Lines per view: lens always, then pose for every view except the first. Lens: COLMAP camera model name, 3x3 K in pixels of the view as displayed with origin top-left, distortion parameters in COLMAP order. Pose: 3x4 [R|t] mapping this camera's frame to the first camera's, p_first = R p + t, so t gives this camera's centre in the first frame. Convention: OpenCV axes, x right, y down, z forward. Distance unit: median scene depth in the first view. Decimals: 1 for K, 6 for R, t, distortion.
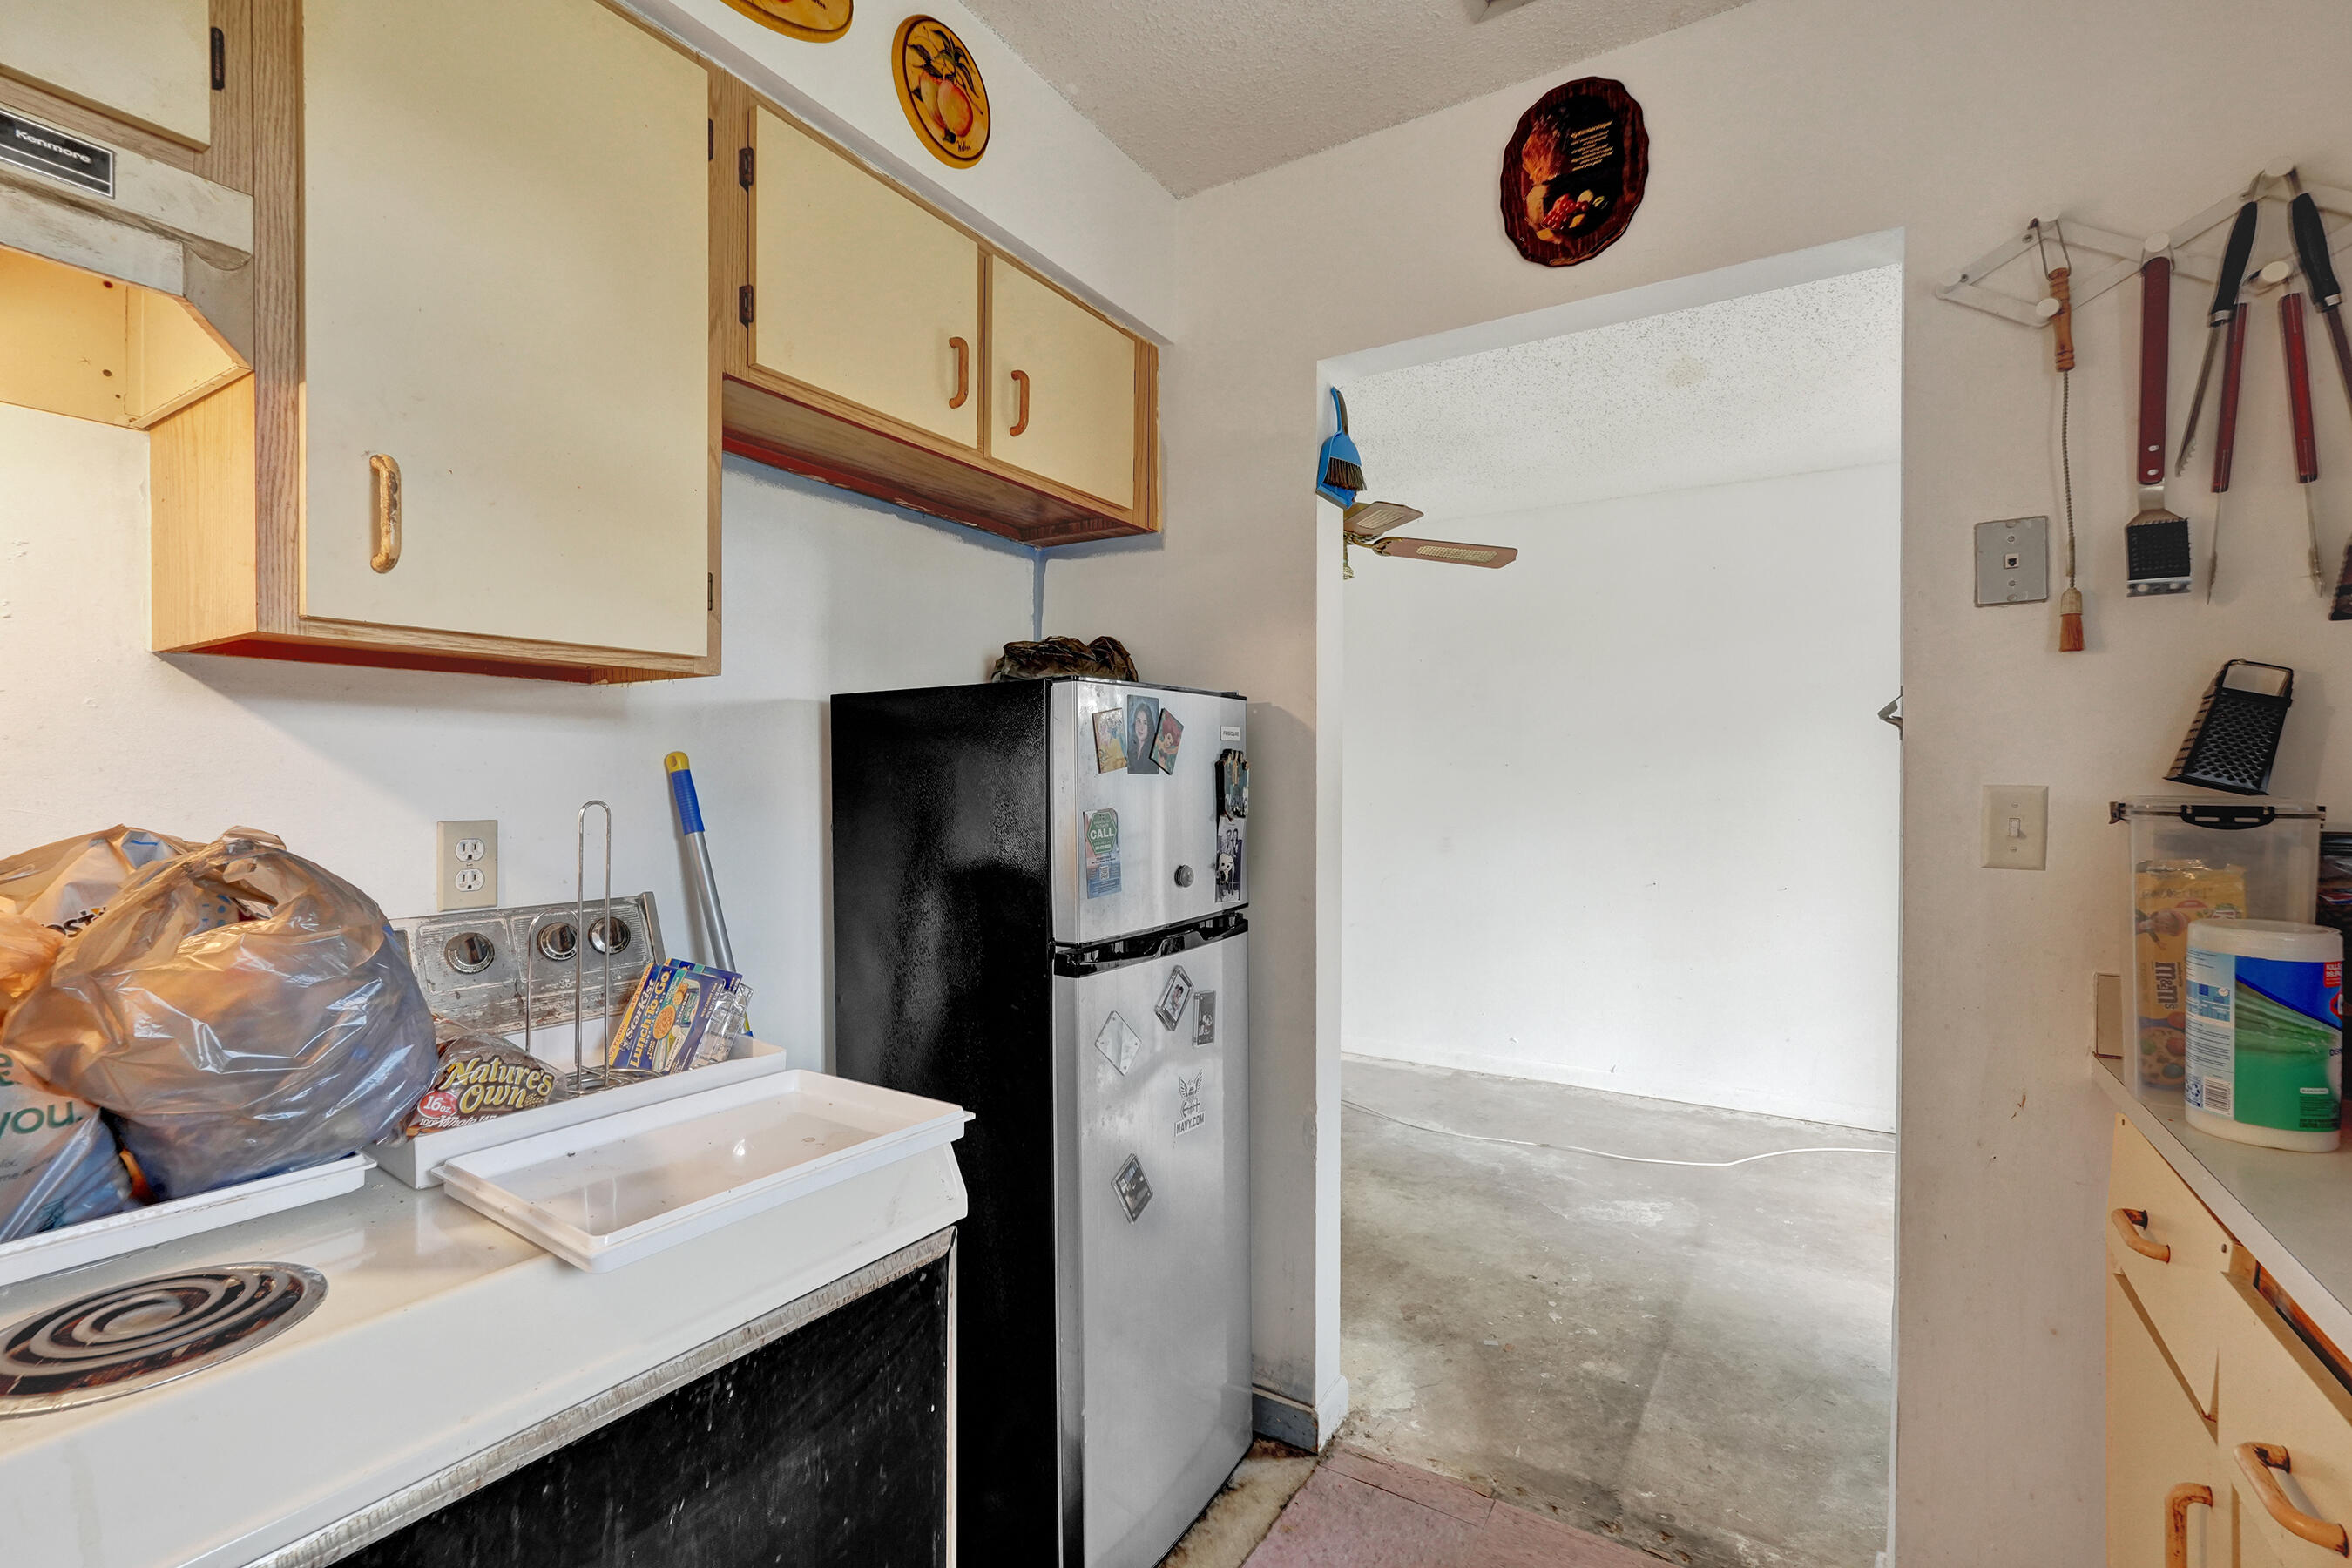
lens RADIAL K [[1041.0, 0, 1176.0], [0, 1041.0, 784.0], [0, 0, 1]] dist [-0.002316, 0.000005]
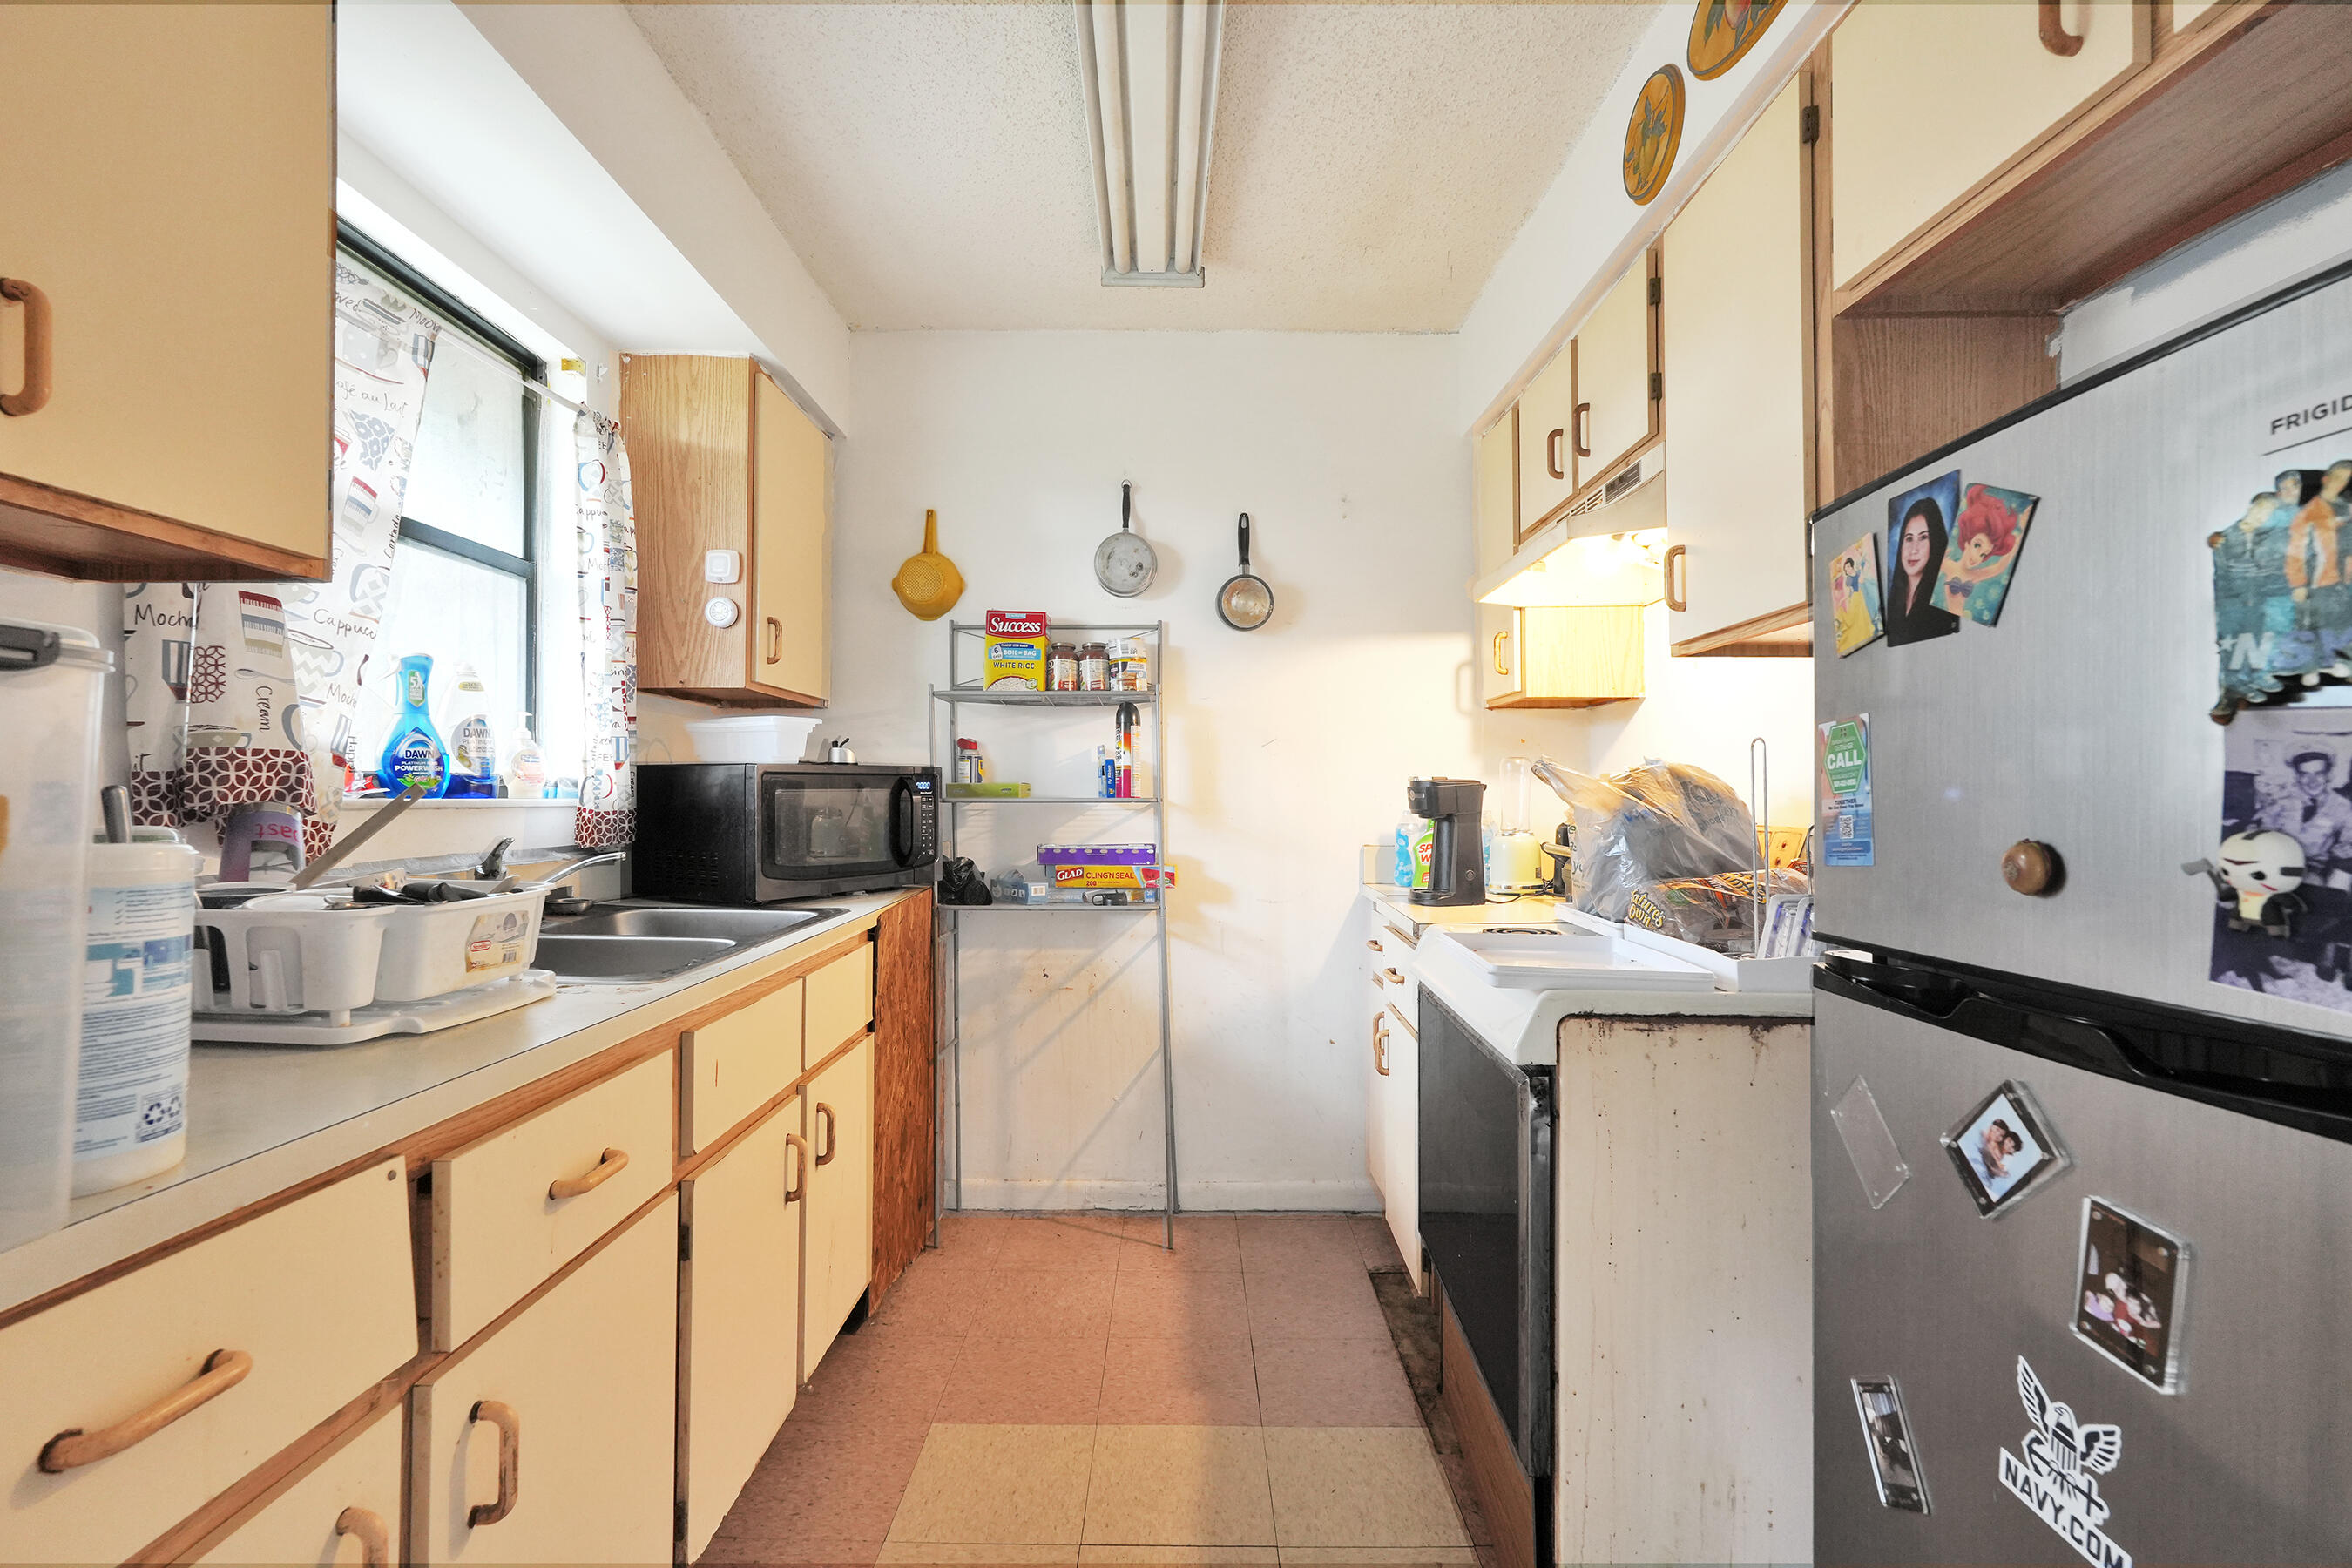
lens RADIAL K [[1041.0, 0, 1176.0], [0, 1041.0, 784.0], [0, 0, 1]] dist [-0.002316, 0.000005]
pose [[-0.850614, -0.017998, -0.525482, 0.516778], [-0.012595, 0.999825, -0.013857, 0.068182], [0.525640, -0.005169, -0.850692, 1.202020]]
